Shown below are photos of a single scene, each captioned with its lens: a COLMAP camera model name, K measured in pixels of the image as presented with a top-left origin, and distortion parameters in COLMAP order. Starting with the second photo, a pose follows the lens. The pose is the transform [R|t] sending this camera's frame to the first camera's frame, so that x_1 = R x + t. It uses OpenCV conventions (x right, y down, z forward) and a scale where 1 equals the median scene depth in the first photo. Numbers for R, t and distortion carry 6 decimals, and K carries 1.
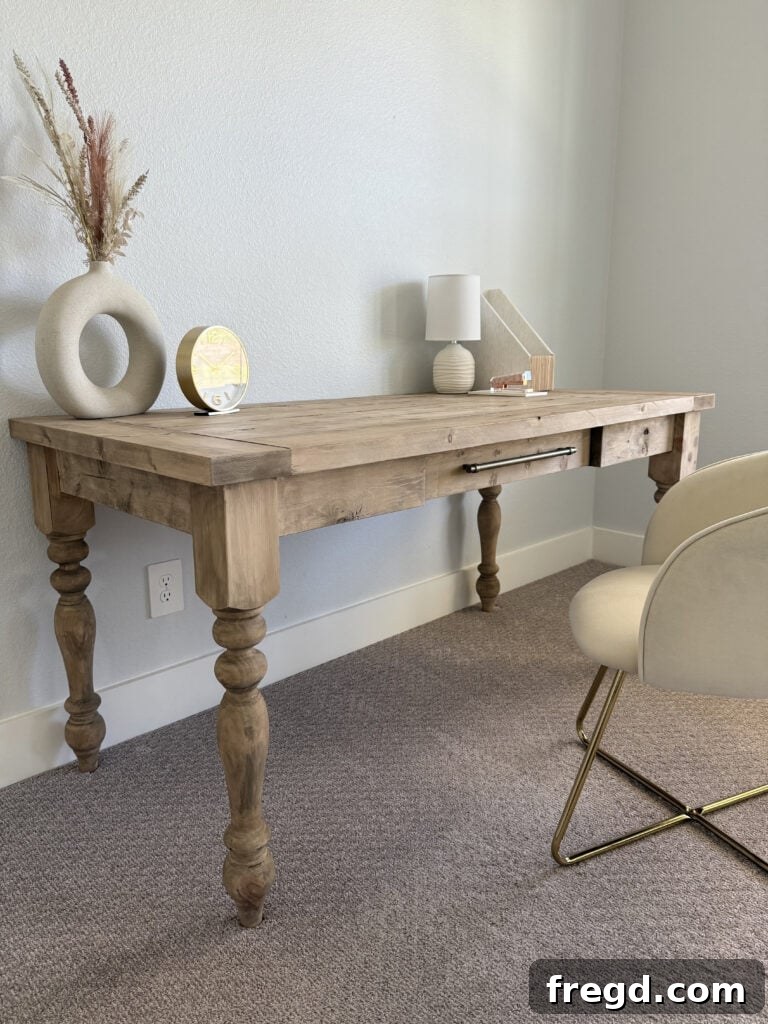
lens RADIAL K [[737.5, 0, 385.6], [0, 737.5, 517.6], [0, 0, 1]] dist [0.027026, -0.035538]
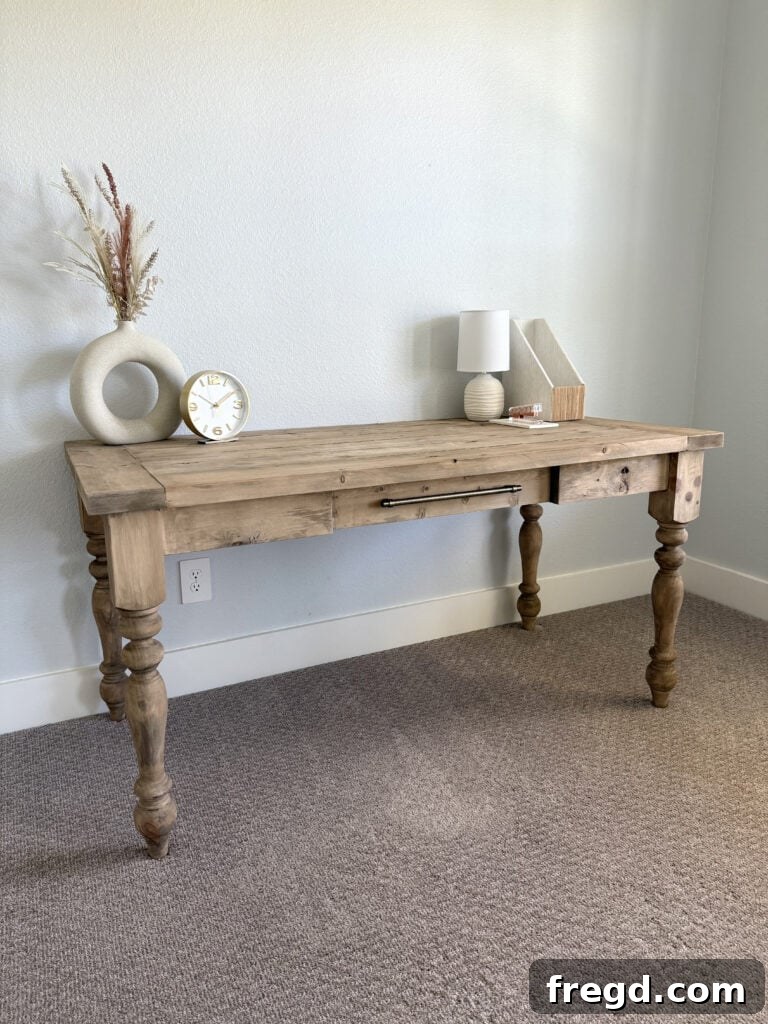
lens RADIAL K [[737.5, 0, 388.6], [0, 737.5, 518.6], [0, 0, 1]] dist [0.027026, -0.035538]
pose [[0.950978, 0.068610, -0.301553, 0.421158], [-0.064660, 0.997641, 0.023074, -0.063537], [0.302425, -0.002444, 0.953170, -0.065445]]
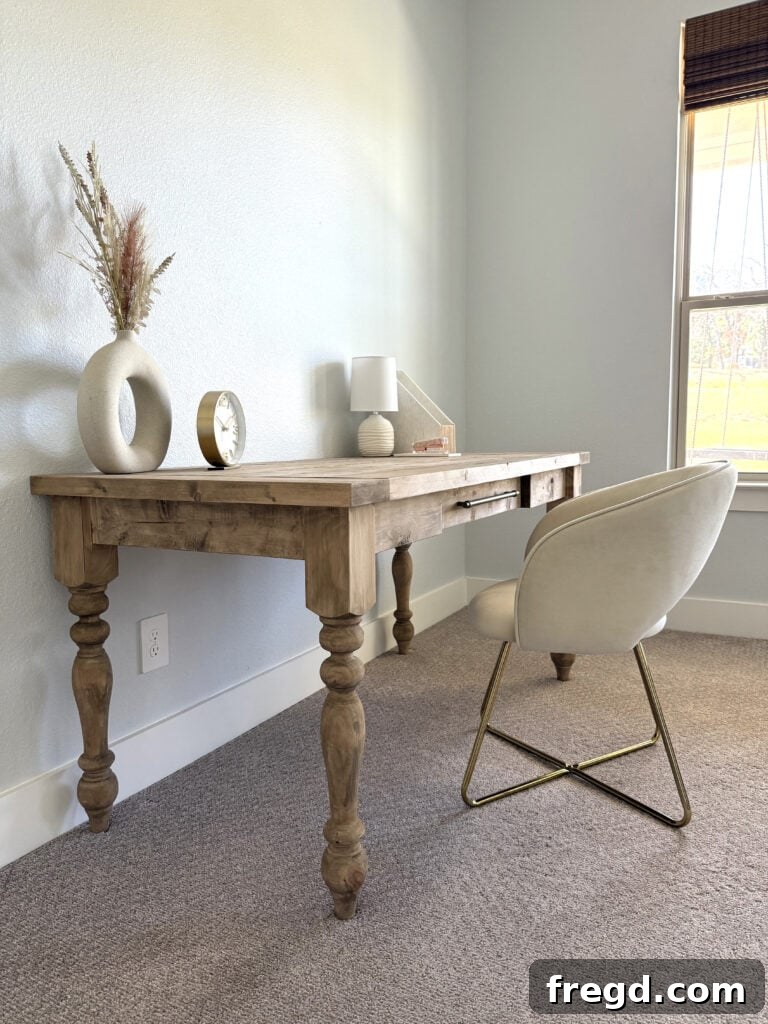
lens RADIAL K [[737.5, 0, 389.1], [0, 737.5, 516.2], [0, 0, 1]] dist [0.027026, -0.035538]
pose [[0.953897, -0.040263, 0.297421, -0.333471], [0.075893, 0.991115, -0.109235, 0.068408], [-0.290380, 0.126771, 0.948477, -0.101430]]
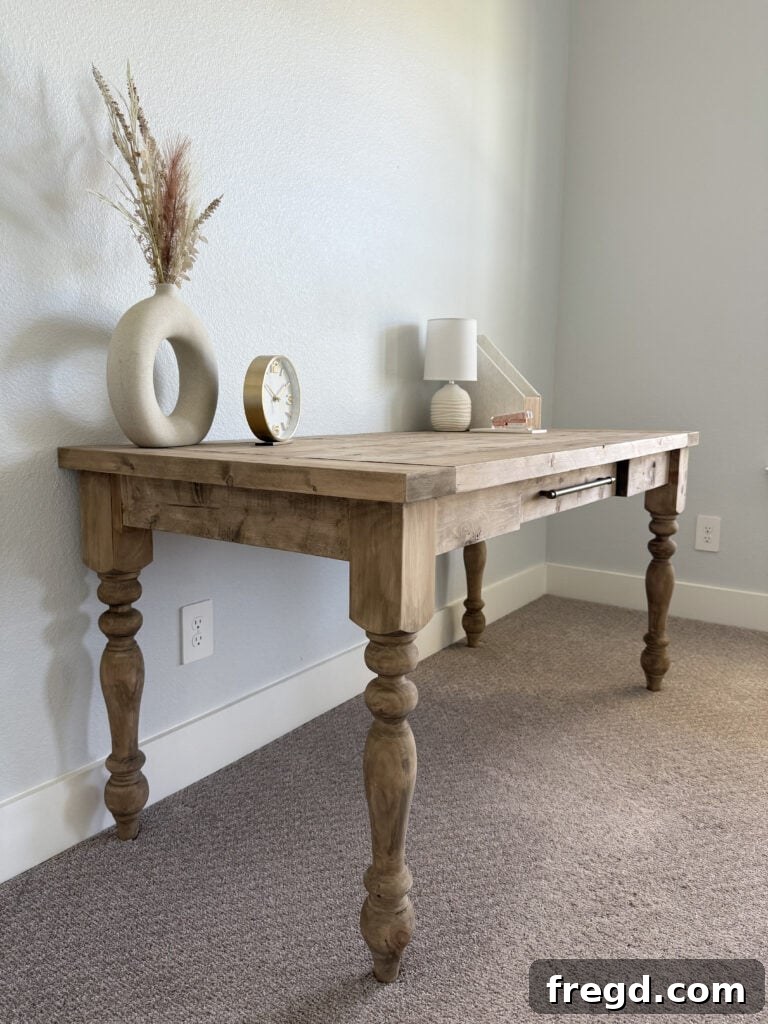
lens RADIAL K [[737.5, 0, 387.8], [0, 737.5, 512.6], [0, 0, 1]] dist [0.027026, -0.035538]
pose [[0.981588, -0.014587, 0.190453, -0.276337], [0.029472, 0.996706, -0.075559, 0.027229], [-0.188724, 0.079781, 0.978784, 0.032534]]
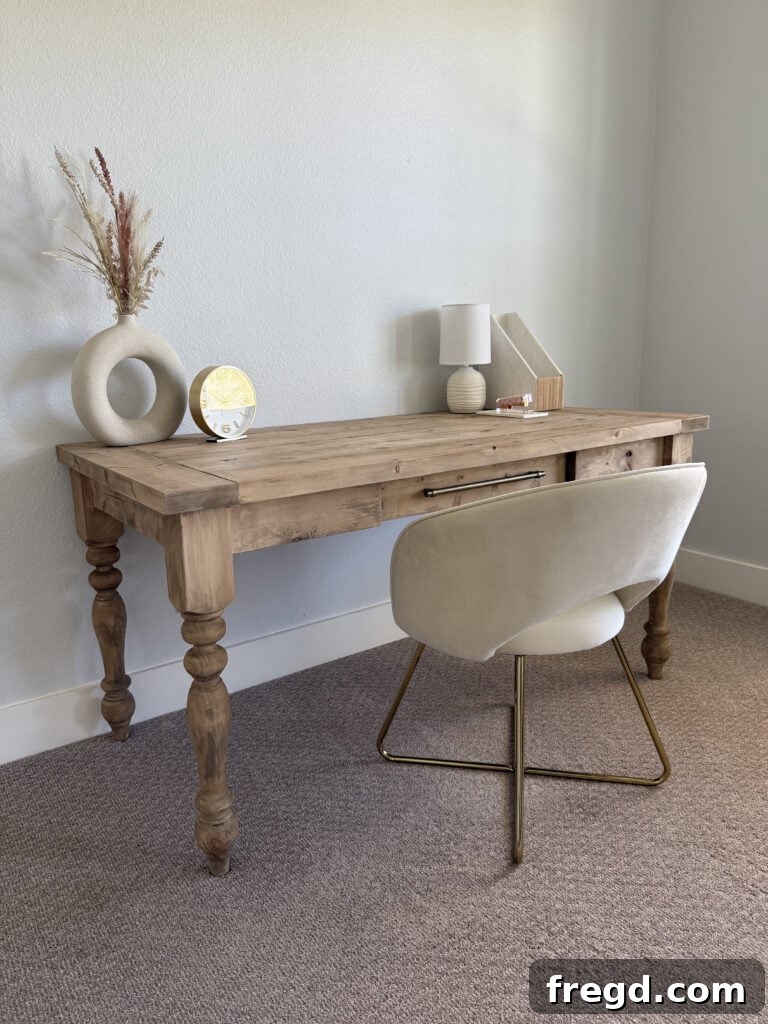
lens RADIAL K [[737.5, 0, 381.0], [0, 737.5, 517.3], [0, 0, 1]] dist [0.027026, -0.035538]
pose [[0.988196, 0.018597, -0.152063, 0.196311], [-0.017429, 0.999808, 0.009009, -0.034951], [0.152202, -0.006252, 0.988330, -0.112856]]
